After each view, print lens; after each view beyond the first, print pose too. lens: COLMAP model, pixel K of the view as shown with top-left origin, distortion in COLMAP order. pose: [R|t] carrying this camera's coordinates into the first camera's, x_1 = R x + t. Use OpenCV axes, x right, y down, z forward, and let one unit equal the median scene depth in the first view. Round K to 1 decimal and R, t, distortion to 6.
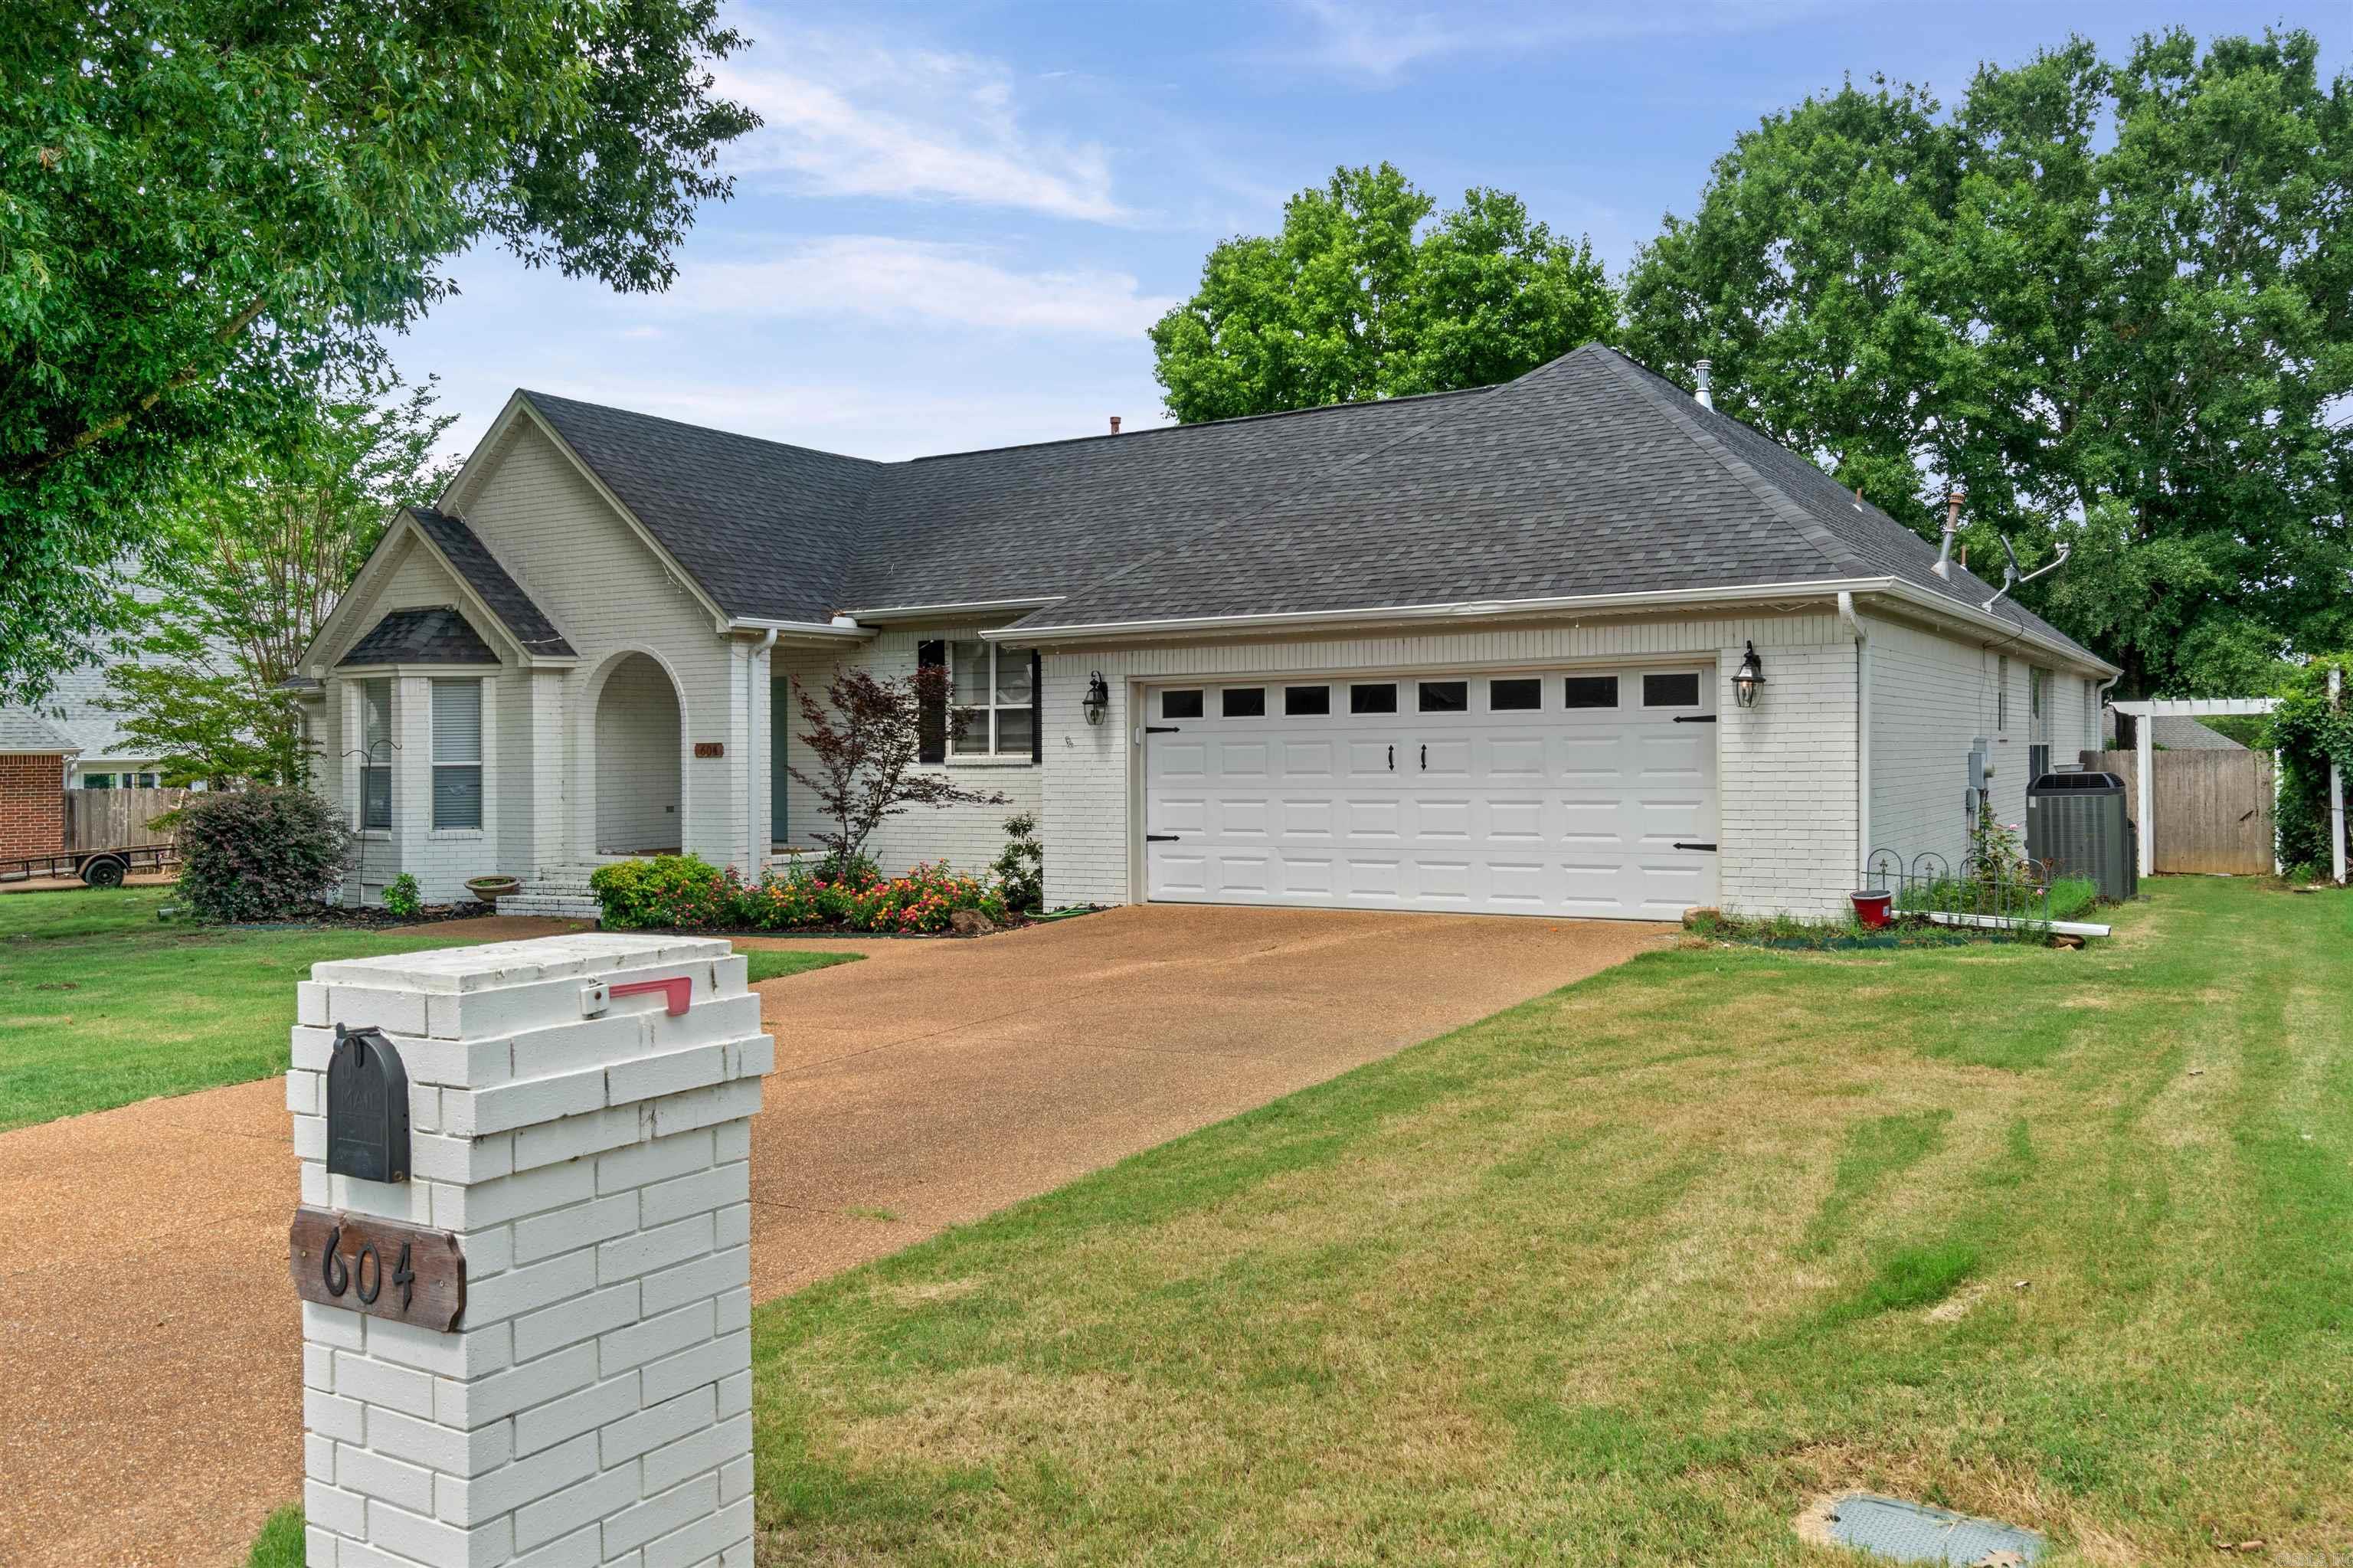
lens RADIAL K [[1854.4, 0, 1180.2], [0, 1854.4, 771.4], [0, 0, 1]] dist [0.007801, -0.000892]
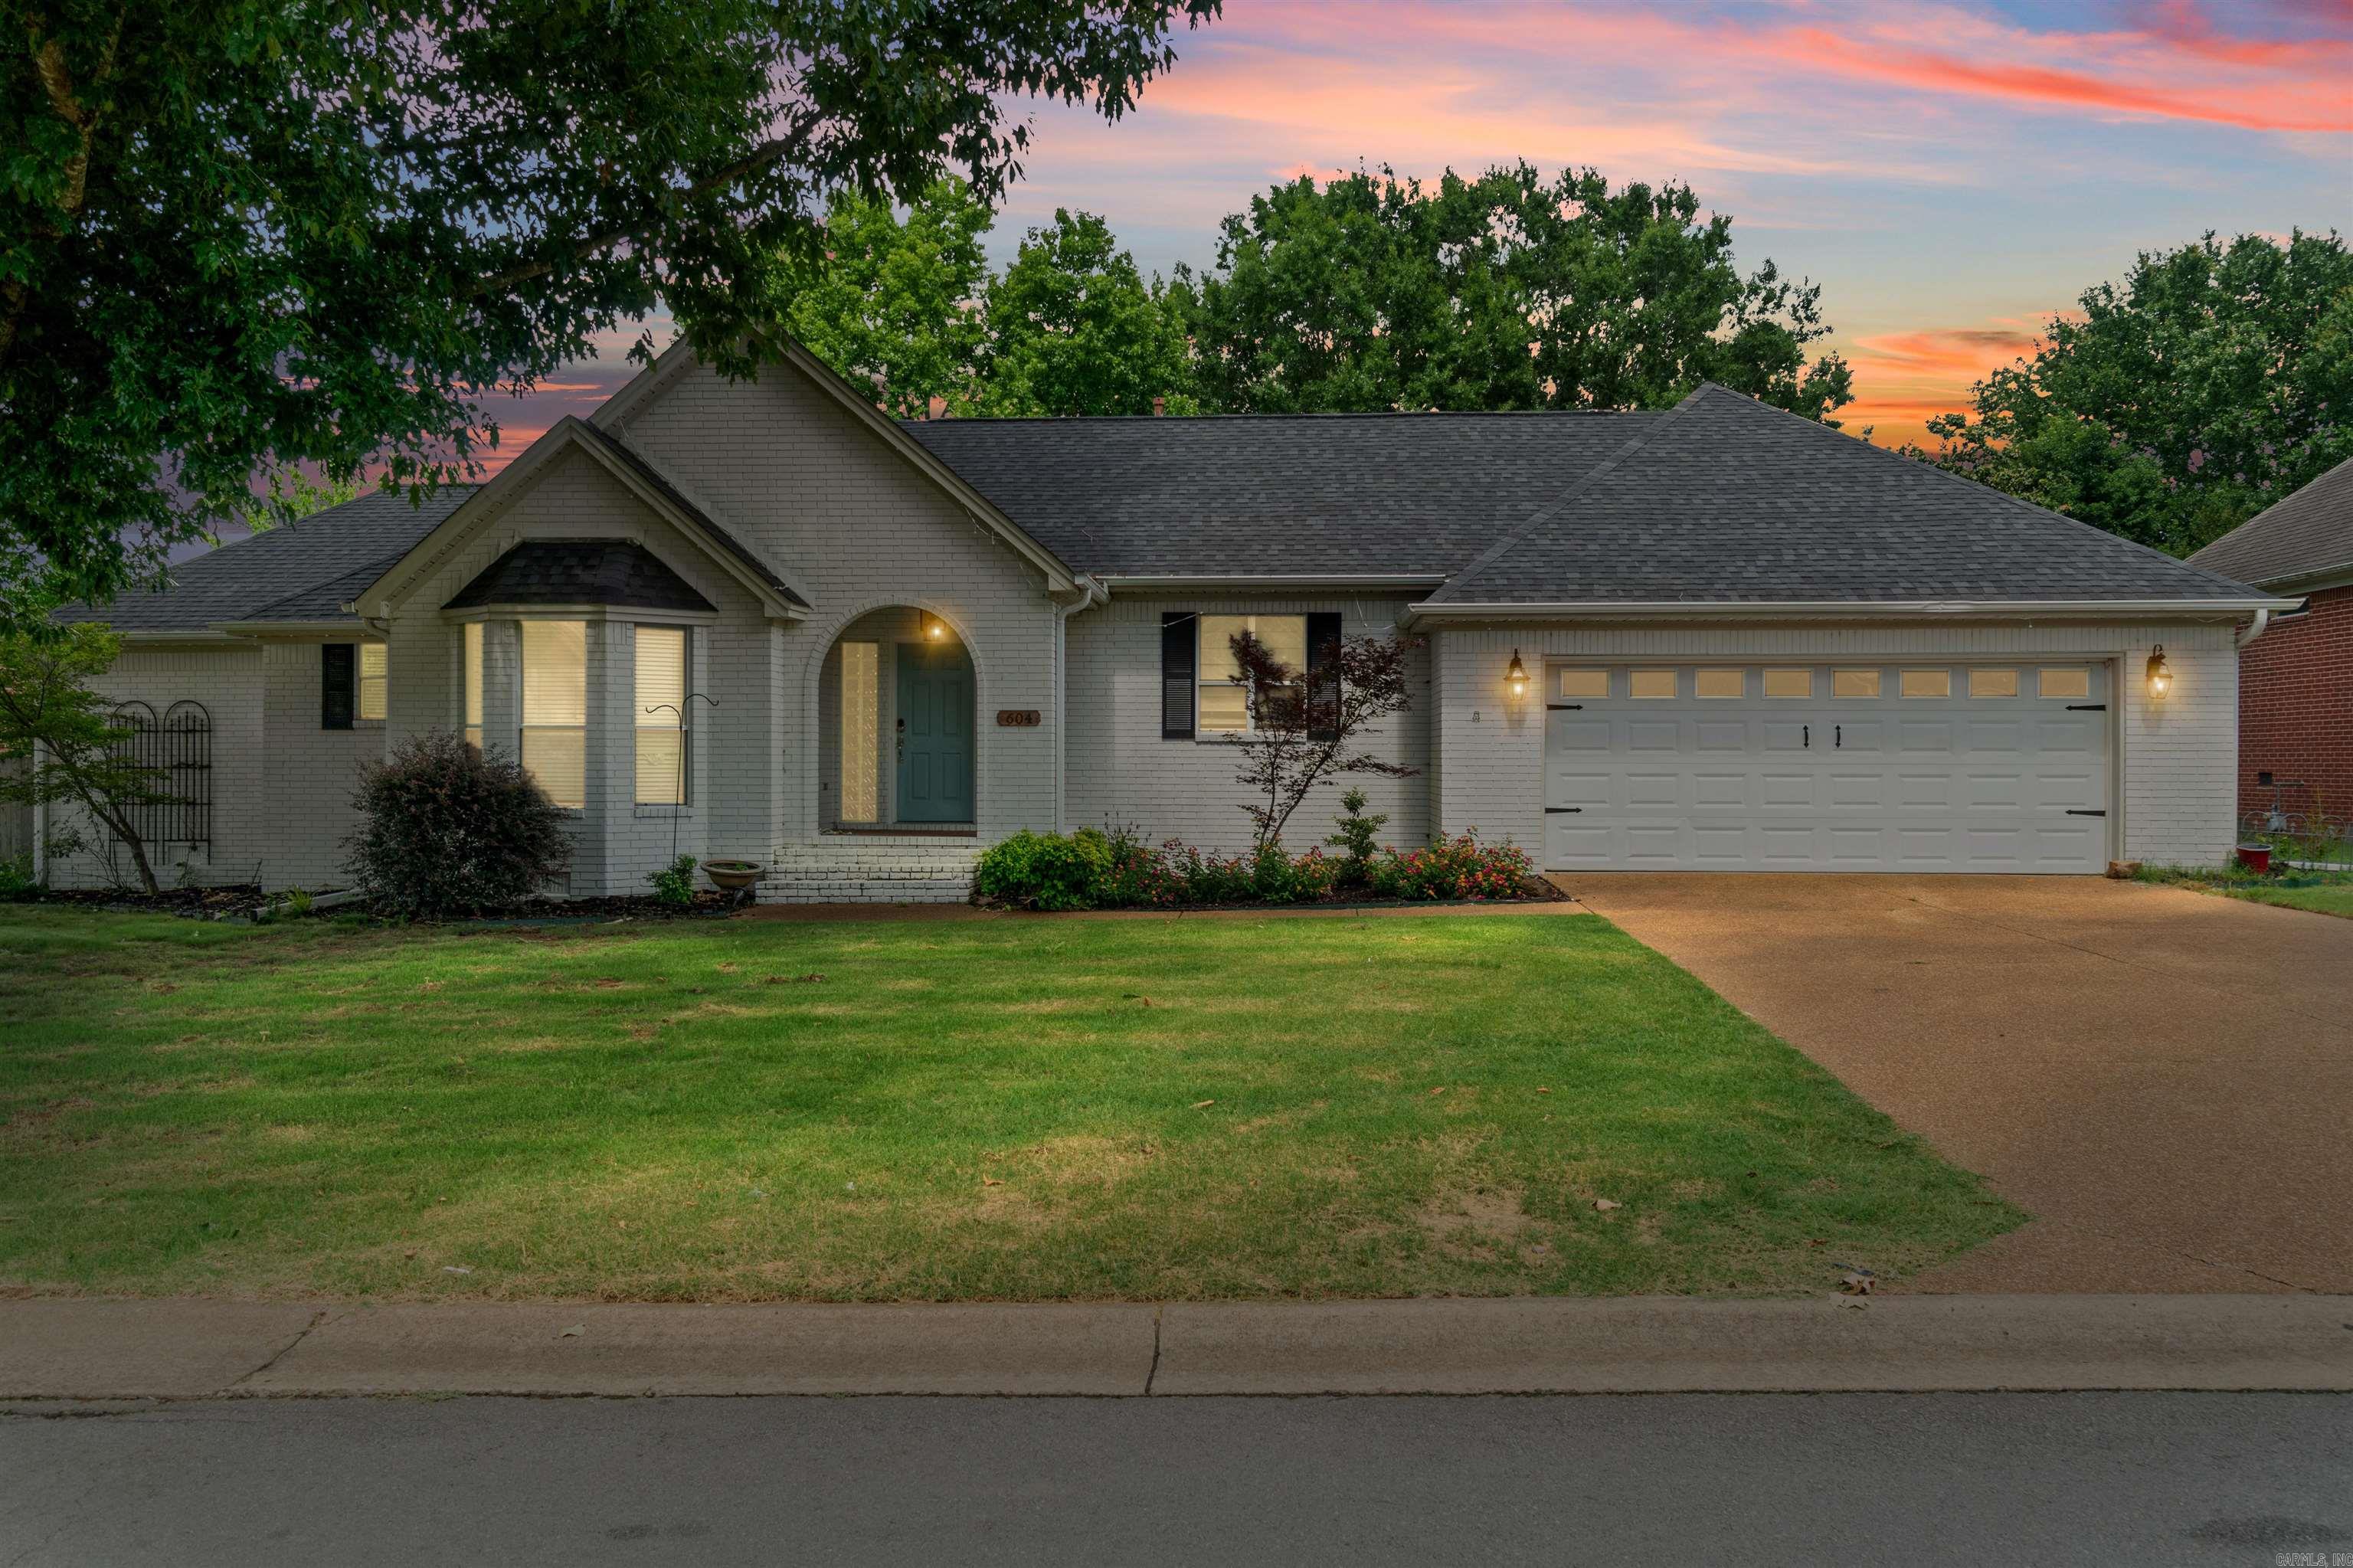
lens RADIAL K [[1854.4, 0, 1180.4], [0, 1854.4, 794.1], [0, 0, 1]] dist [0.007801, -0.000892]
pose [[0.880295, 0.008948, 0.474342, -0.278885], [-0.008527, 0.999959, -0.003039, 0.012644], [-0.474350, -0.001370, 0.880335, 0.071330]]
